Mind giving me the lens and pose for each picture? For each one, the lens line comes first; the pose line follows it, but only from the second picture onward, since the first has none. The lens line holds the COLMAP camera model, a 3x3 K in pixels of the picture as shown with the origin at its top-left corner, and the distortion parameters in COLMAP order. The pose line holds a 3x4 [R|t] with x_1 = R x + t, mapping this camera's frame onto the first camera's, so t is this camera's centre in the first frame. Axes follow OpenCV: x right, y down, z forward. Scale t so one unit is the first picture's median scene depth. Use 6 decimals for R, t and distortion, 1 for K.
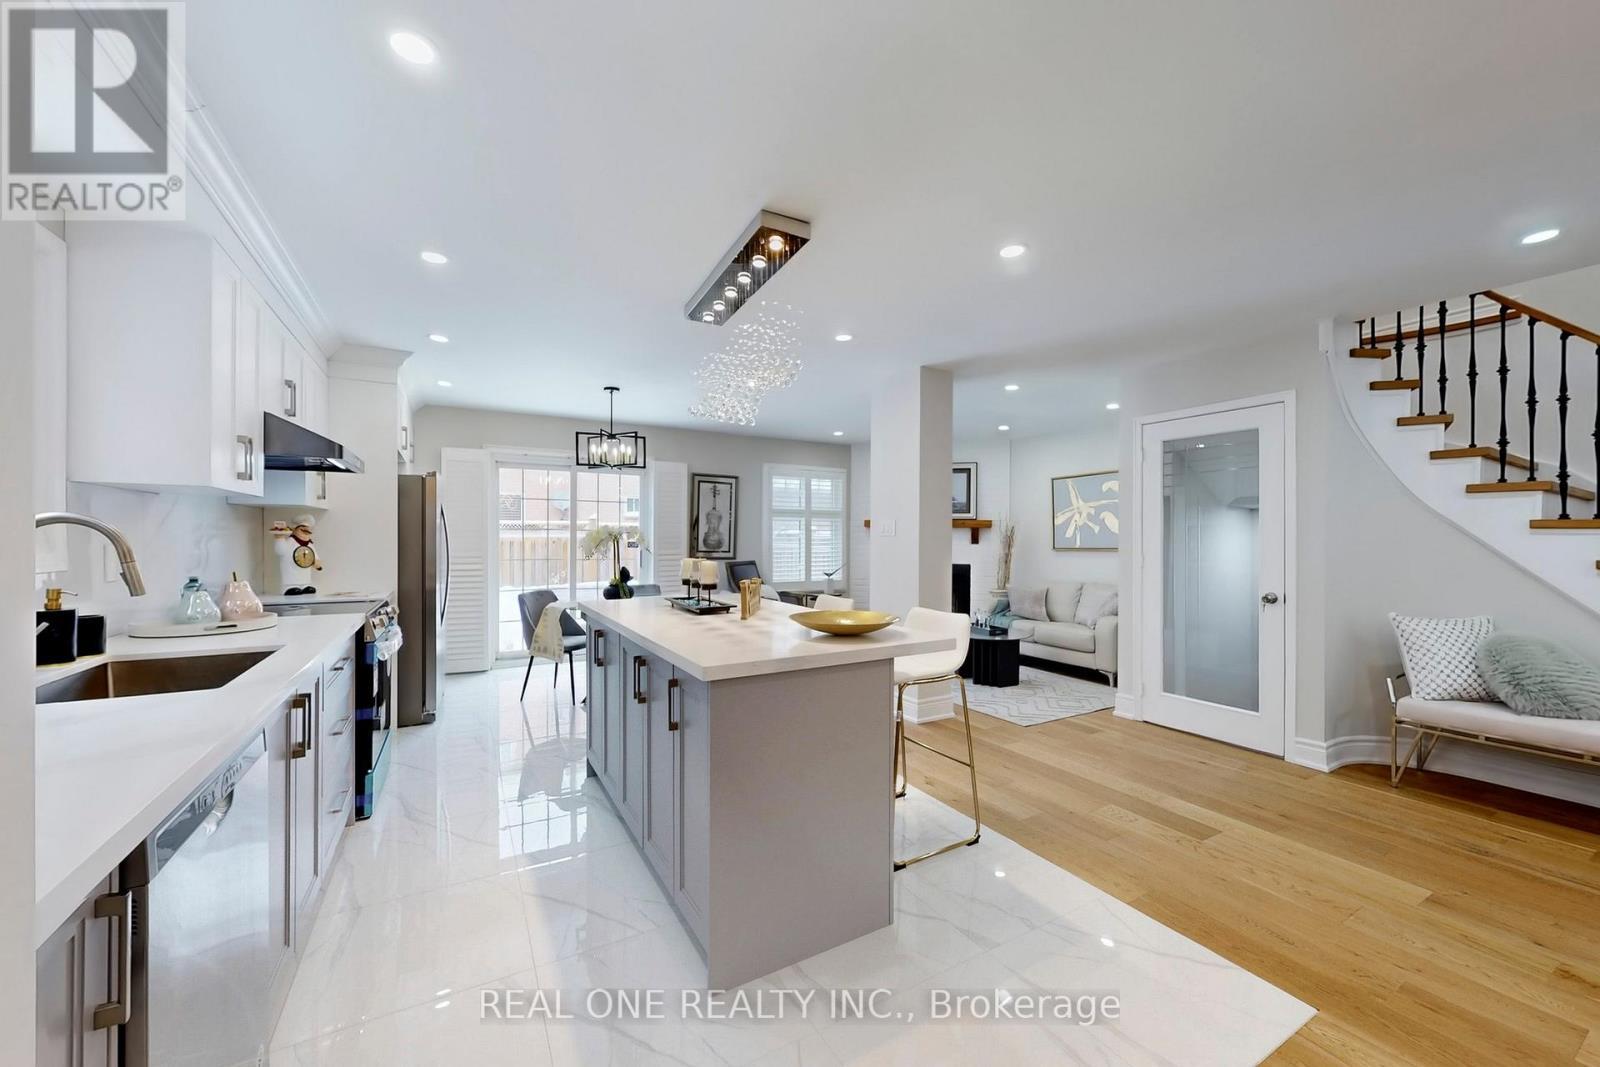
lens RADIAL K [[607.0, 0, 807.6], [0, 607.0, 539.3], [0, 0, 1]] dist [-0.002763, 0.001132]
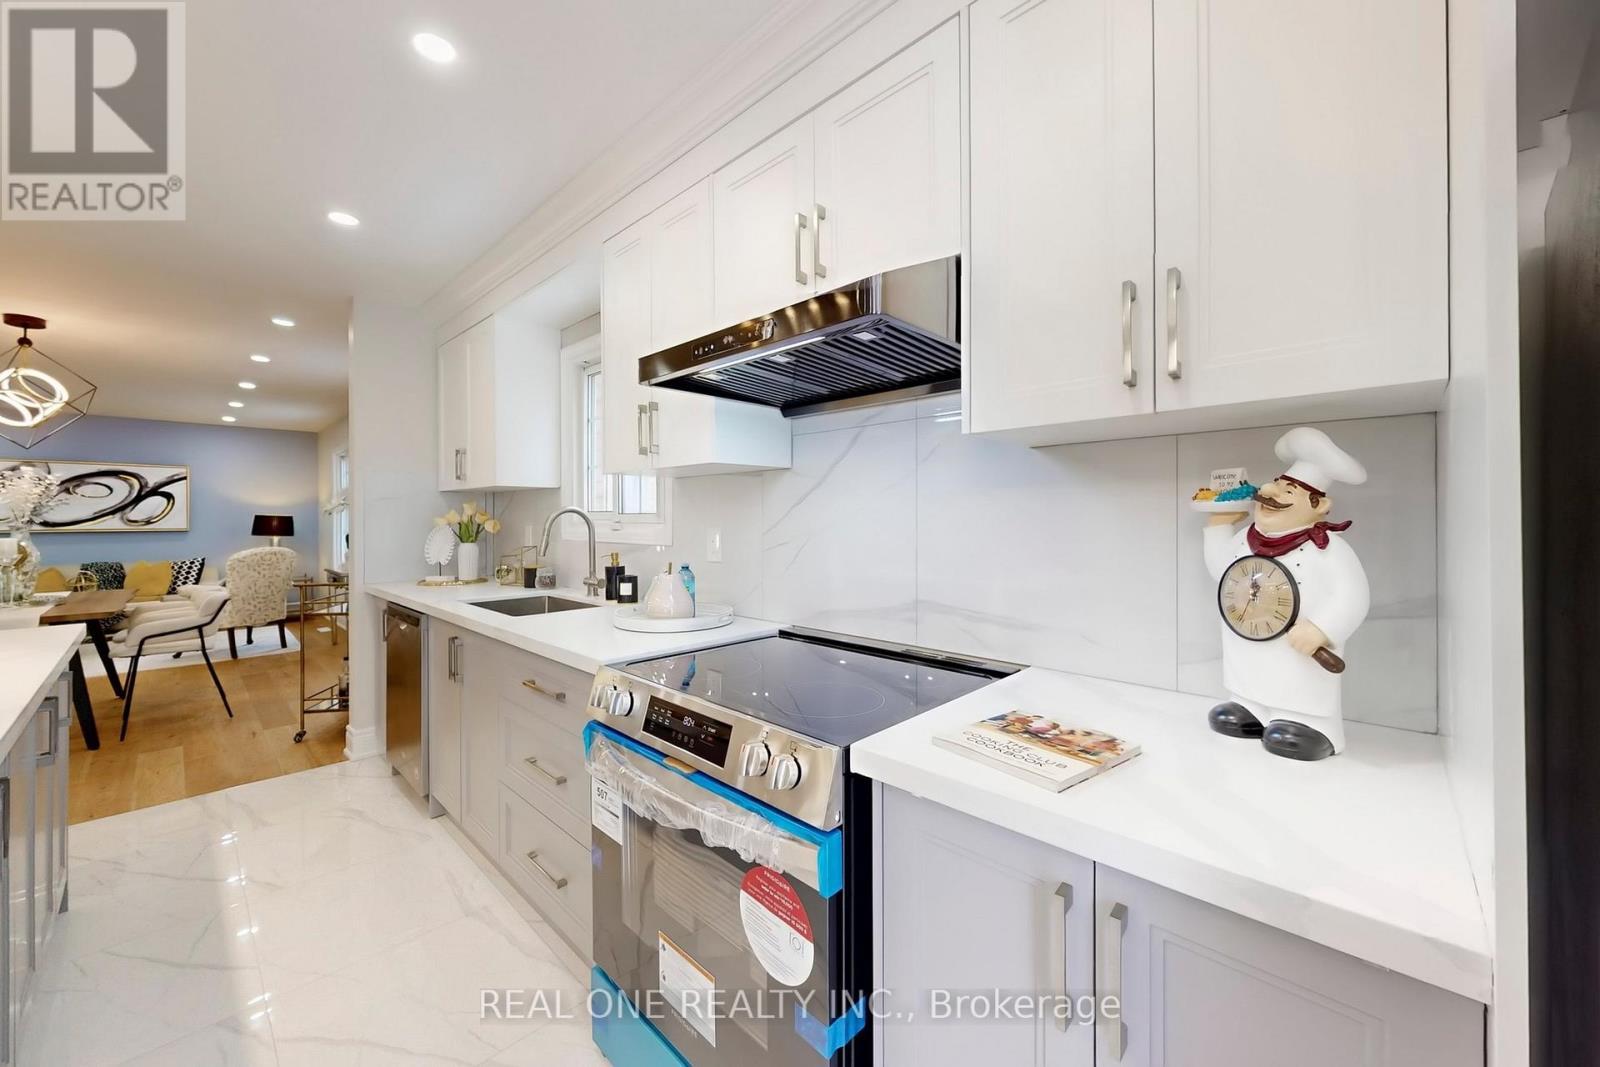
lens RADIAL K [[607.0, 0, 806.3], [0, 607.0, 517.1], [0, 0, 1]] dist [-0.002763, 0.001132]
pose [[-0.957859, 0.000756, -0.287239, -0.418250], [0.000664, 1.000000, 0.000419, -0.004278], [0.287239, 0.000210, -0.957859, 0.886343]]
